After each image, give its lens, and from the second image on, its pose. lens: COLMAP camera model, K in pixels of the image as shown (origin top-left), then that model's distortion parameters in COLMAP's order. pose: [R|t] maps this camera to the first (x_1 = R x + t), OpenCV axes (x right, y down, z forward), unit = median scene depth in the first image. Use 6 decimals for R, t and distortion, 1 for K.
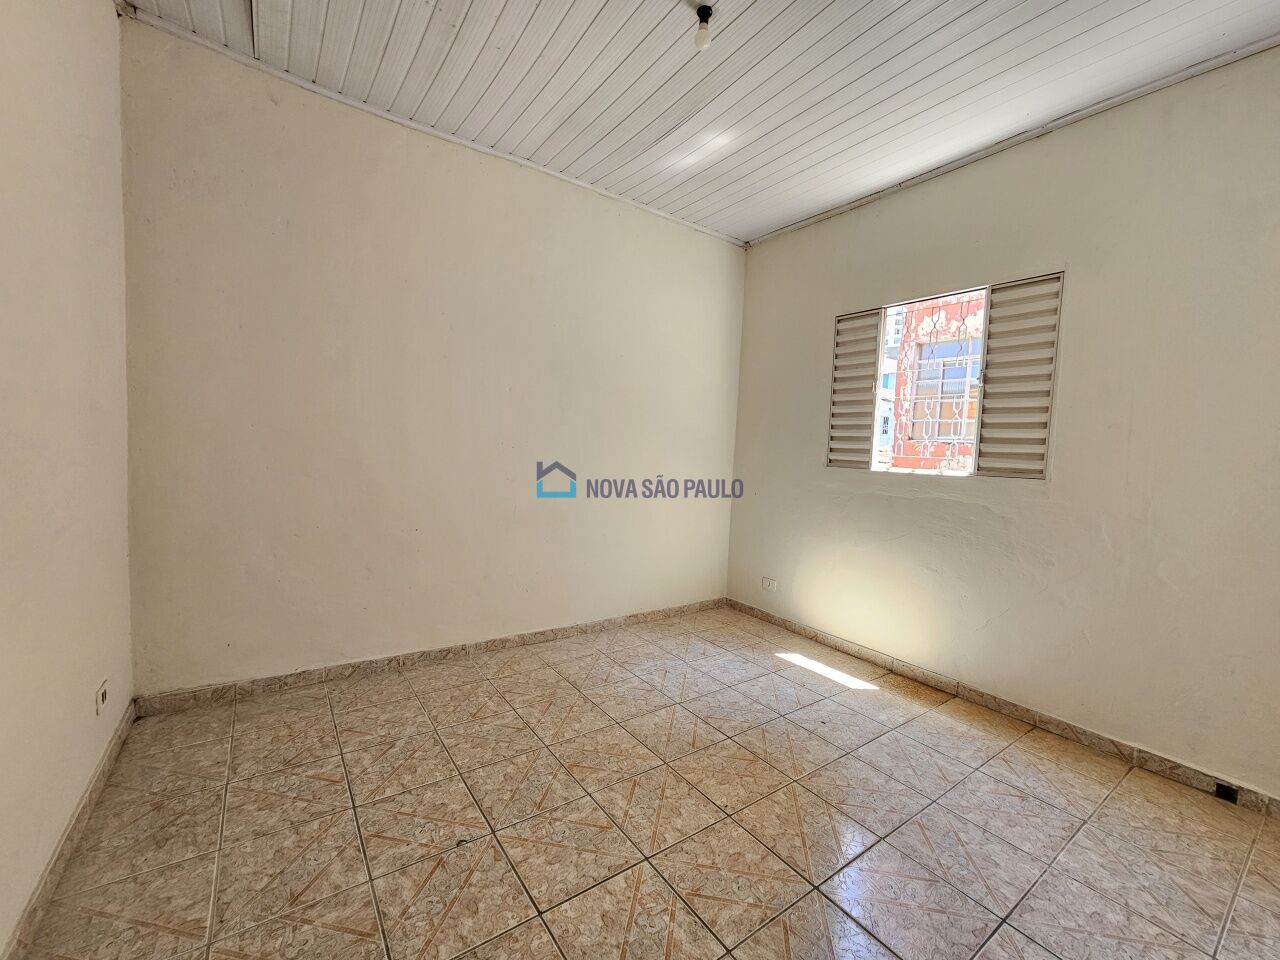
lens RADIAL K [[524.6, 0, 640.0], [0, 524.6, 480.0], [0, 0, 1]] dist [-0.000638, 0.000085]
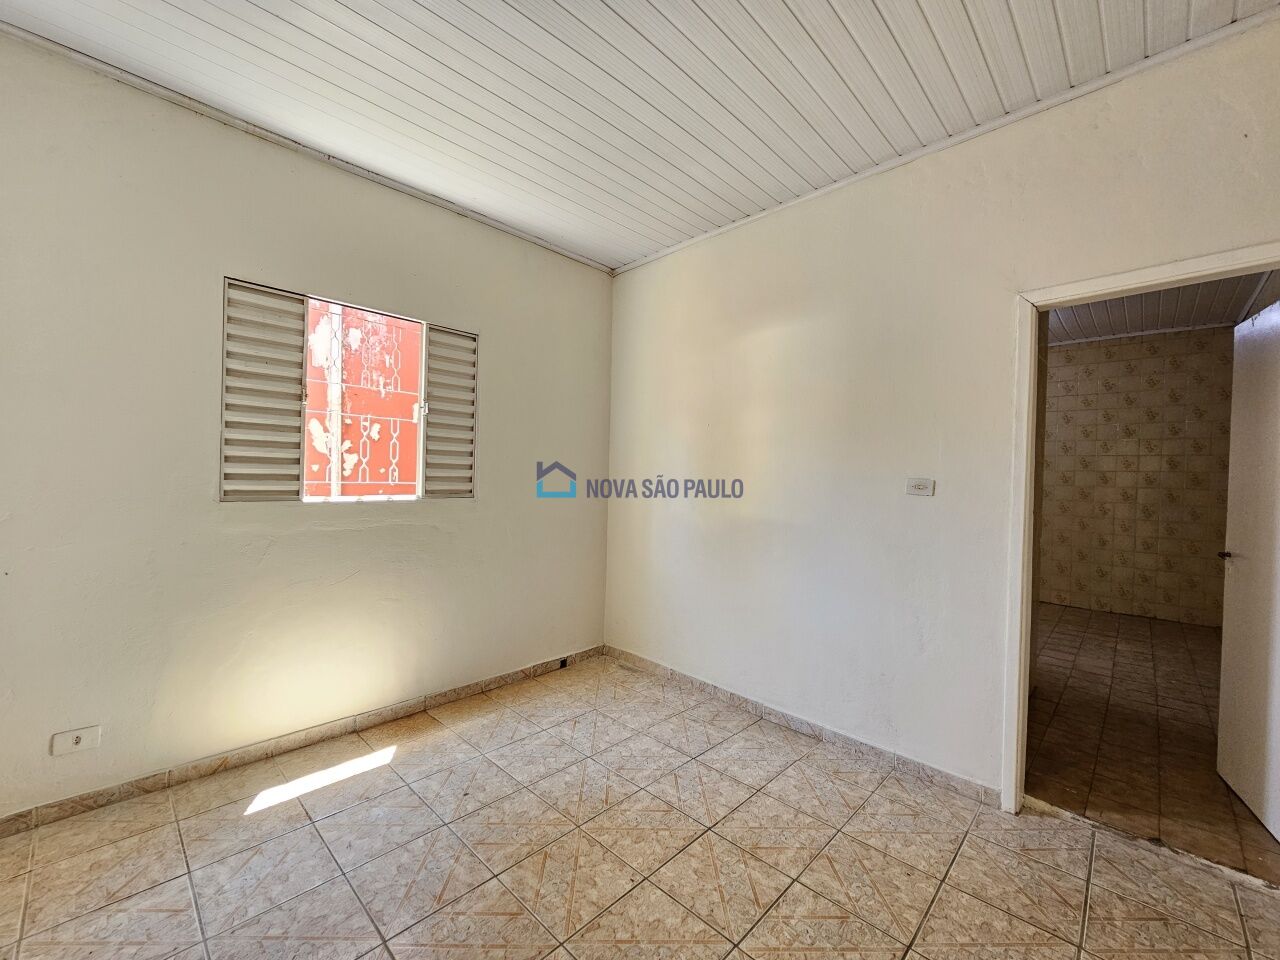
lens RADIAL K [[524.6, 0, 640.0], [0, 524.6, 480.0], [0, 0, 1]] dist [-0.000638, 0.000085]
pose [[-0.182144, -0.054407, 0.981765, -0.438257], [0.032003, 0.997611, 0.061222, -0.087991], [-0.982751, 0.042571, -0.179968, 0.689978]]
